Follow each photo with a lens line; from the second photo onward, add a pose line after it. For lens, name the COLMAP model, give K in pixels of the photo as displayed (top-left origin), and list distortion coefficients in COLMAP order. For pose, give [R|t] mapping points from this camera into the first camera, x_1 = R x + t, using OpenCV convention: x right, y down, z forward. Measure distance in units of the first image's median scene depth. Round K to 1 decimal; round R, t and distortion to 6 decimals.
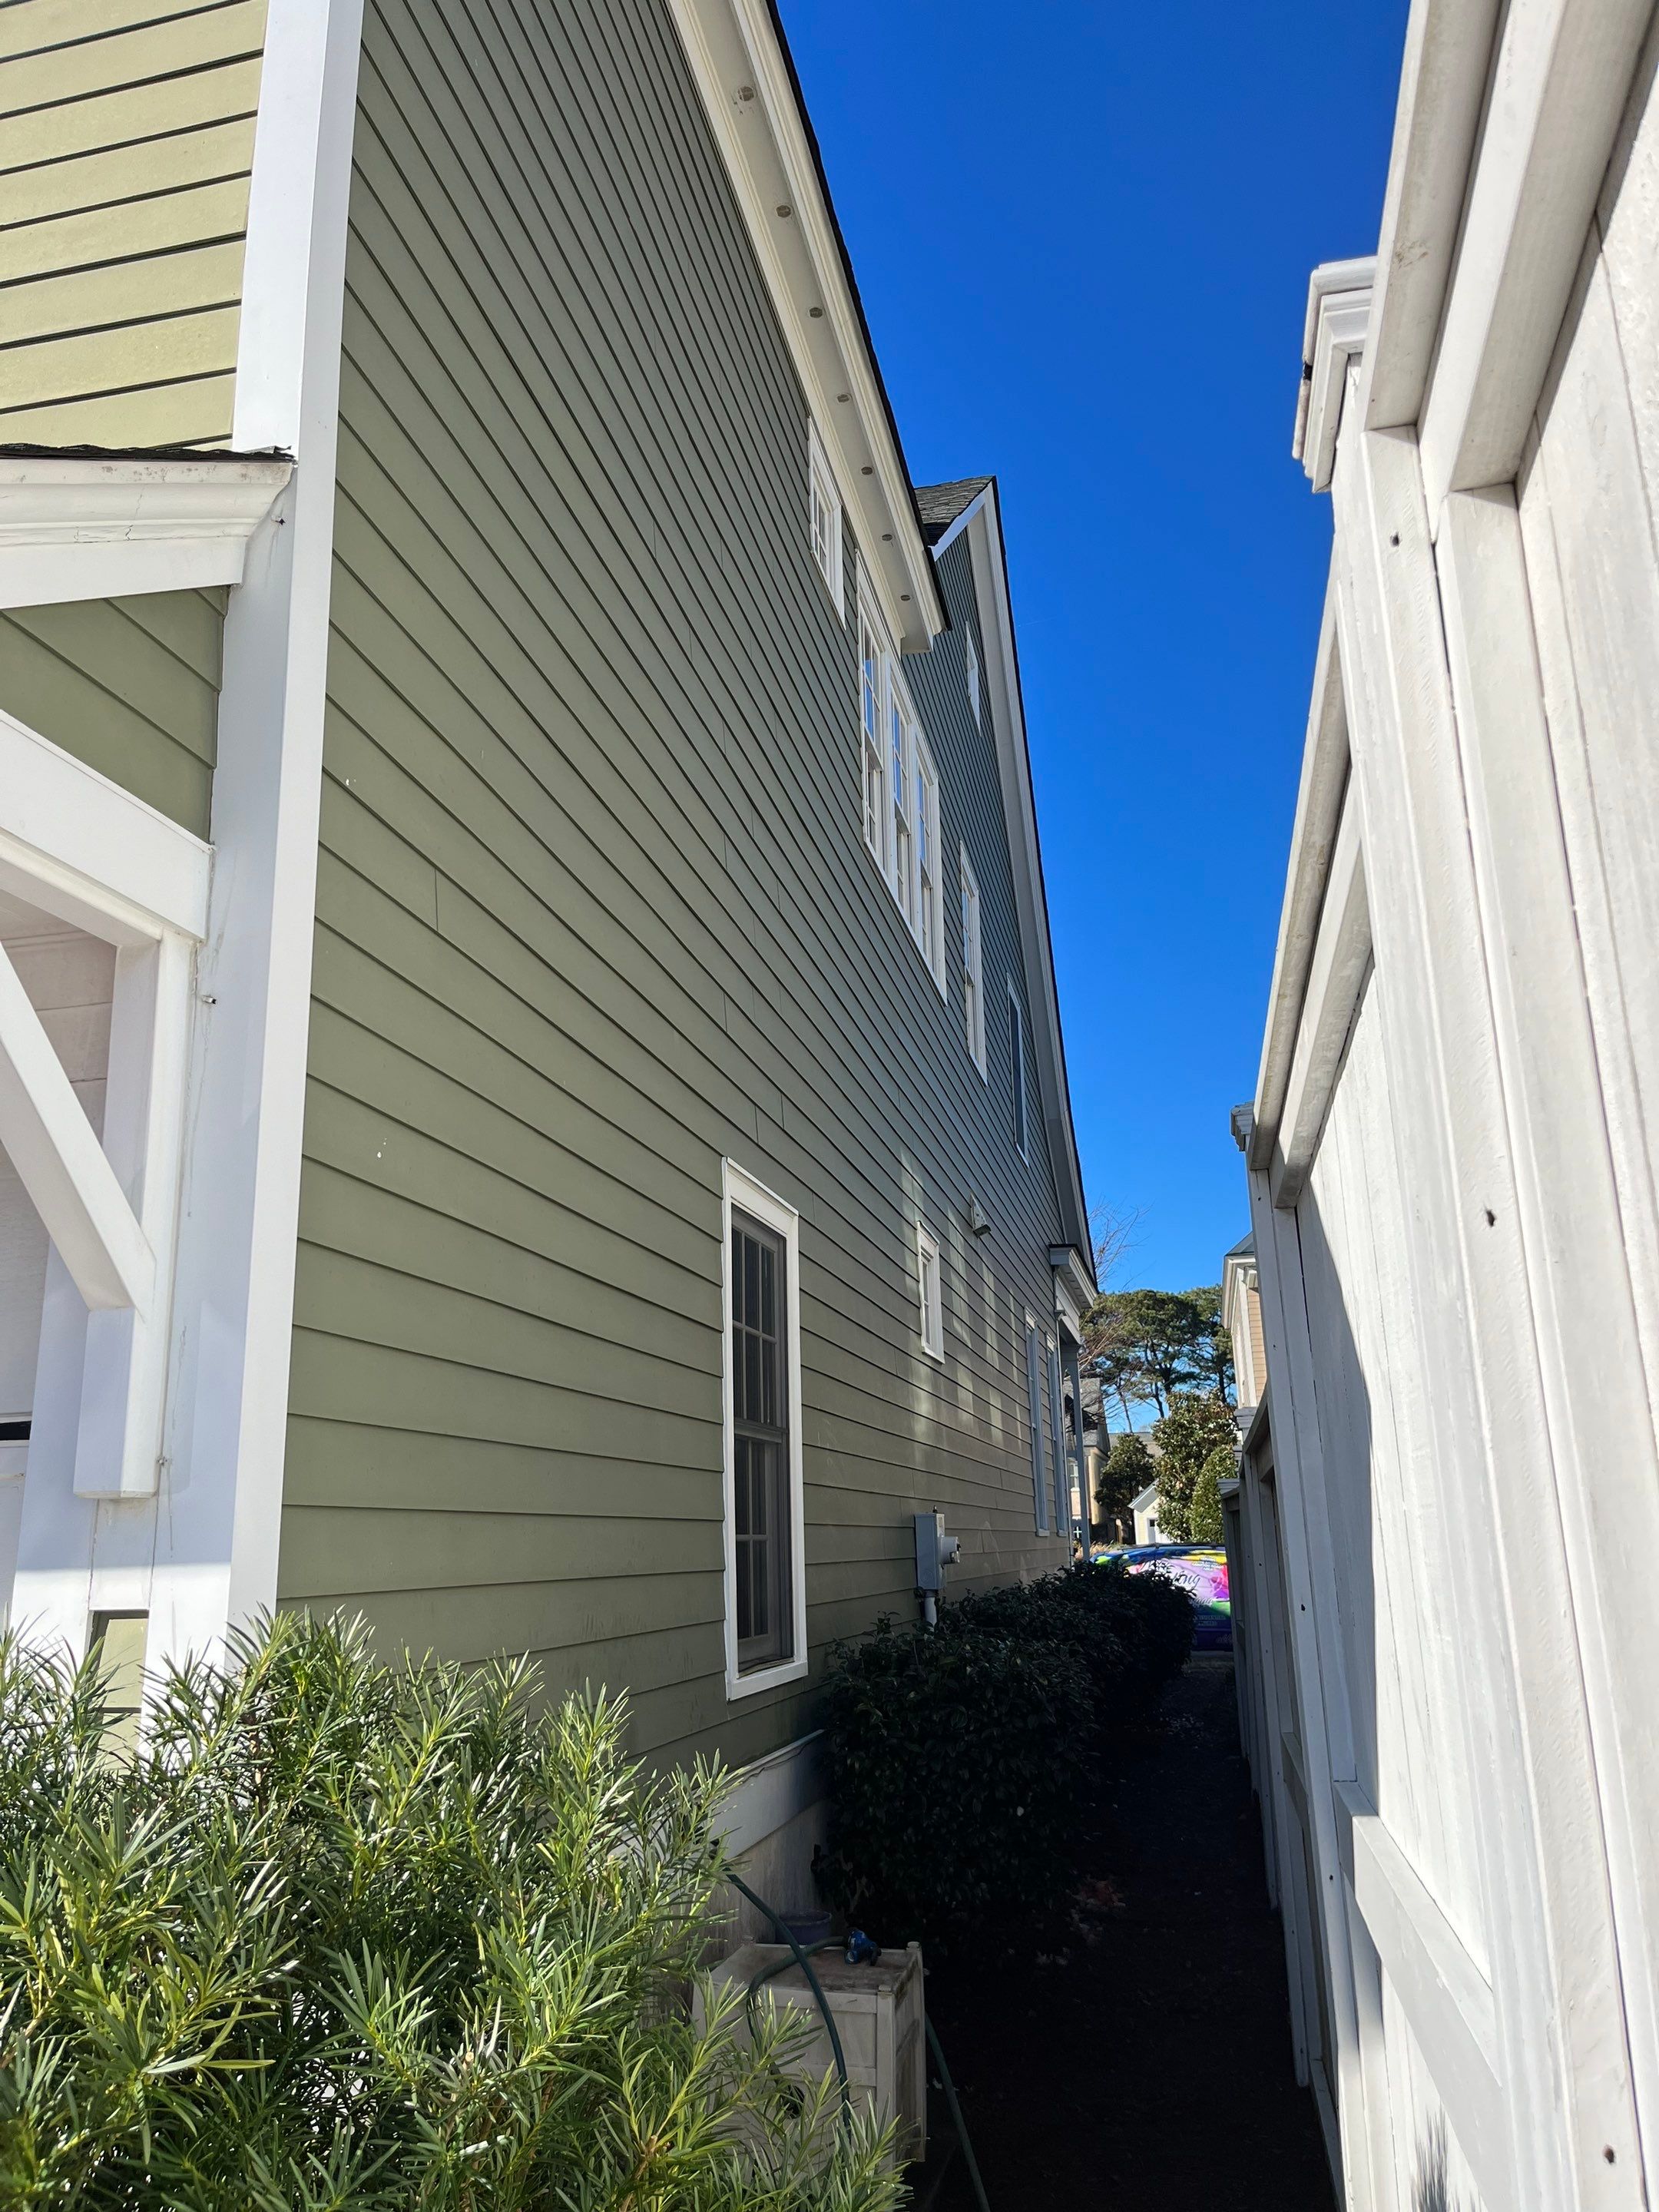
lens RADIAL K [[1633.4, 0, 820.2], [0, 1633.4, 1104.3], [0, 0, 1]] dist [0.105380, -0.179283]
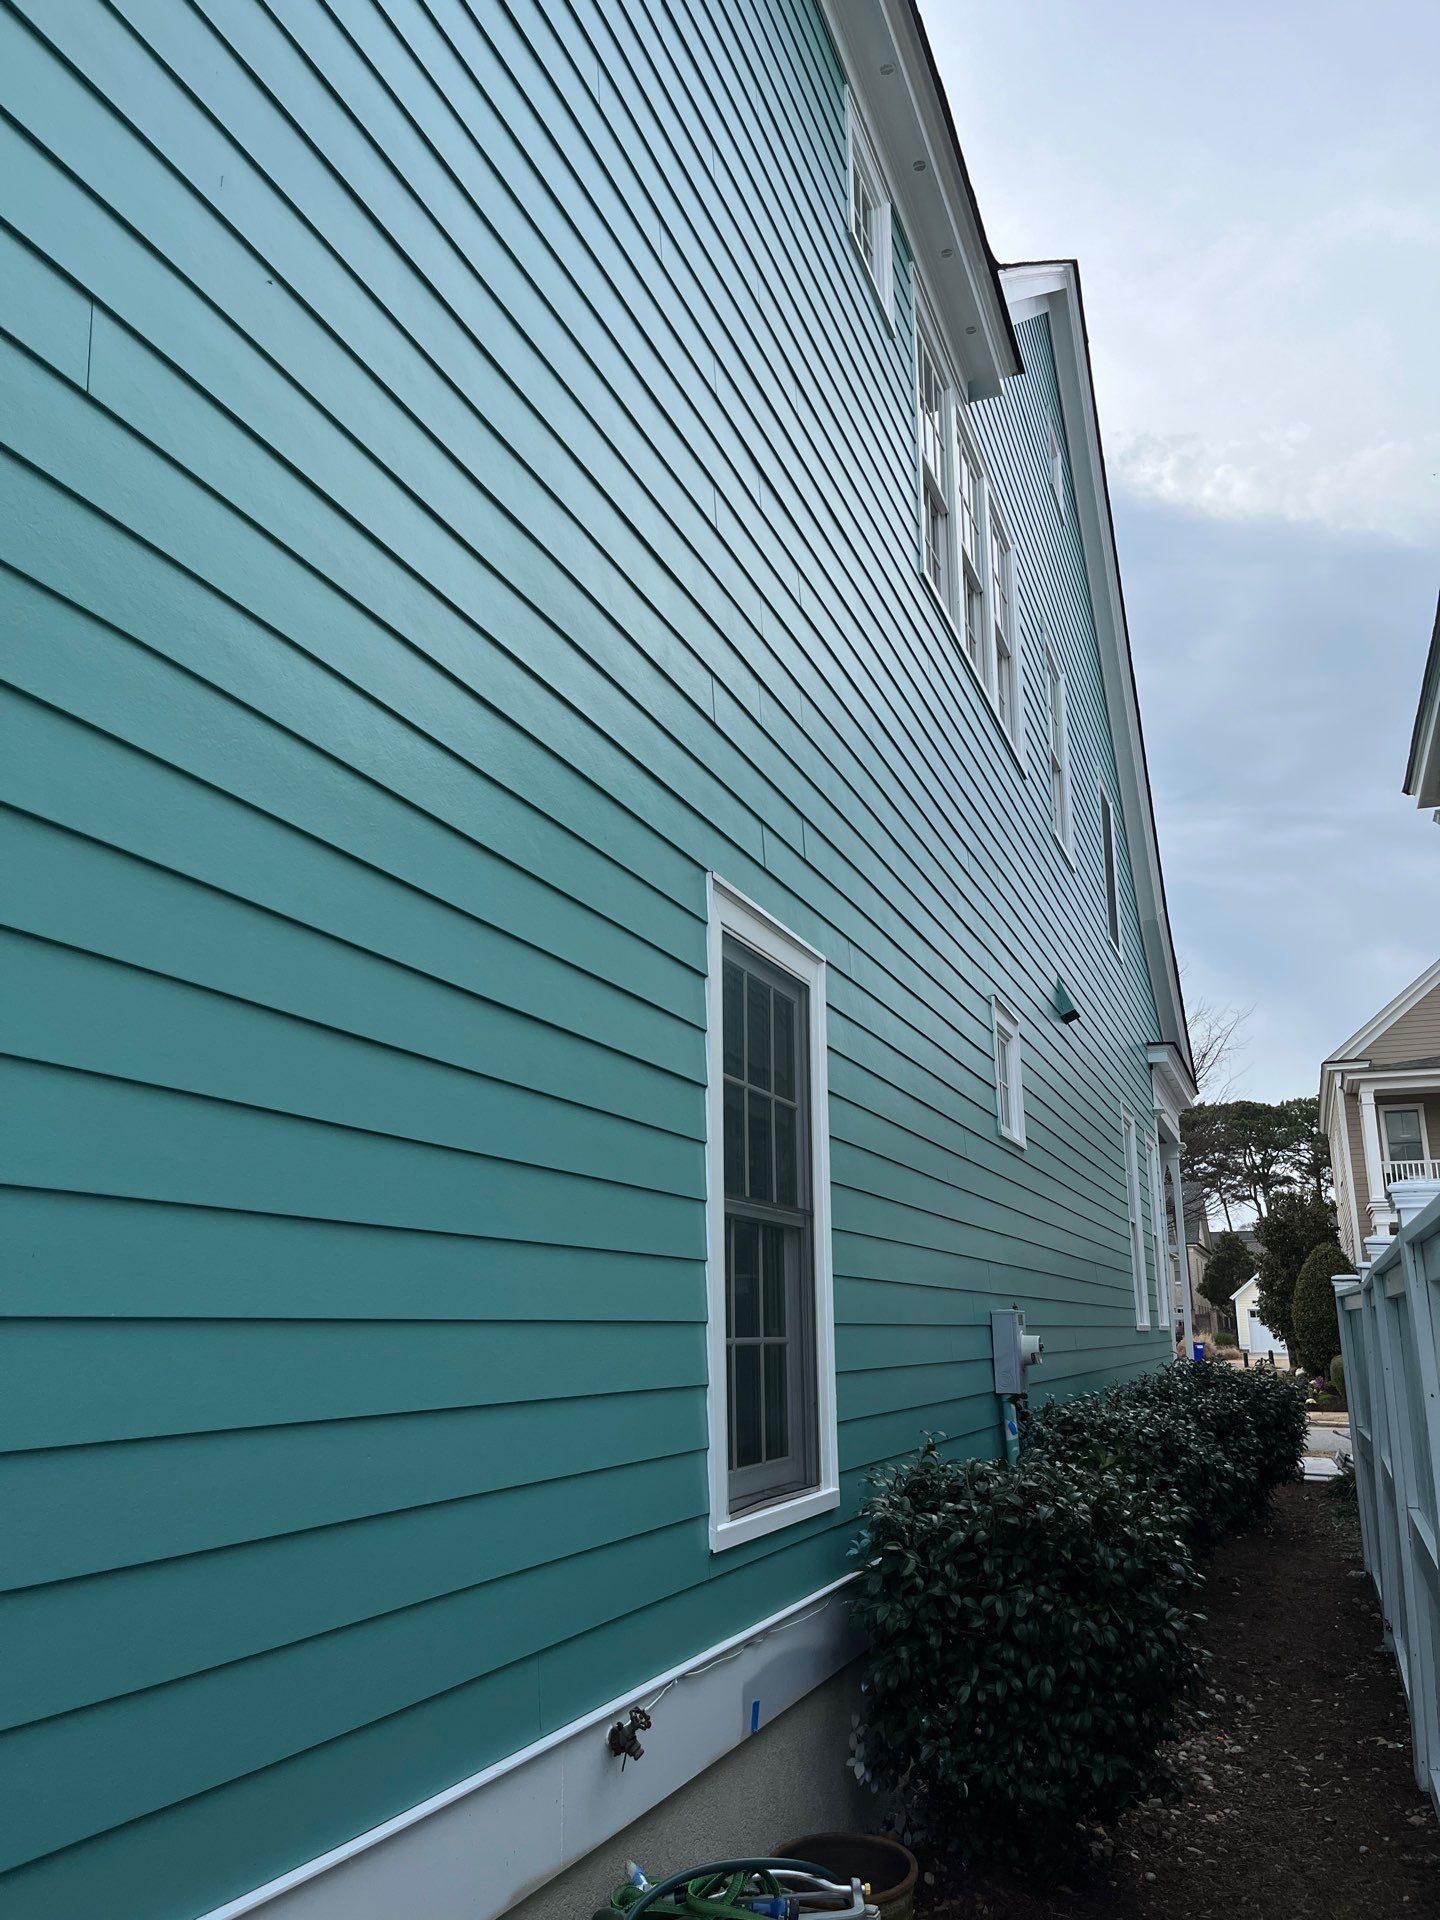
lens RADIAL K [[1417.8, 0, 711.9], [0, 1417.8, 958.5], [0, 0, 1]] dist [0.105380, -0.179283]
pose [[0.987420, -0.017295, -0.157169, 0.046905], [0.019282, 0.999752, 0.011121, 0.060406], [0.156938, -0.014012, 0.987509, 0.275870]]
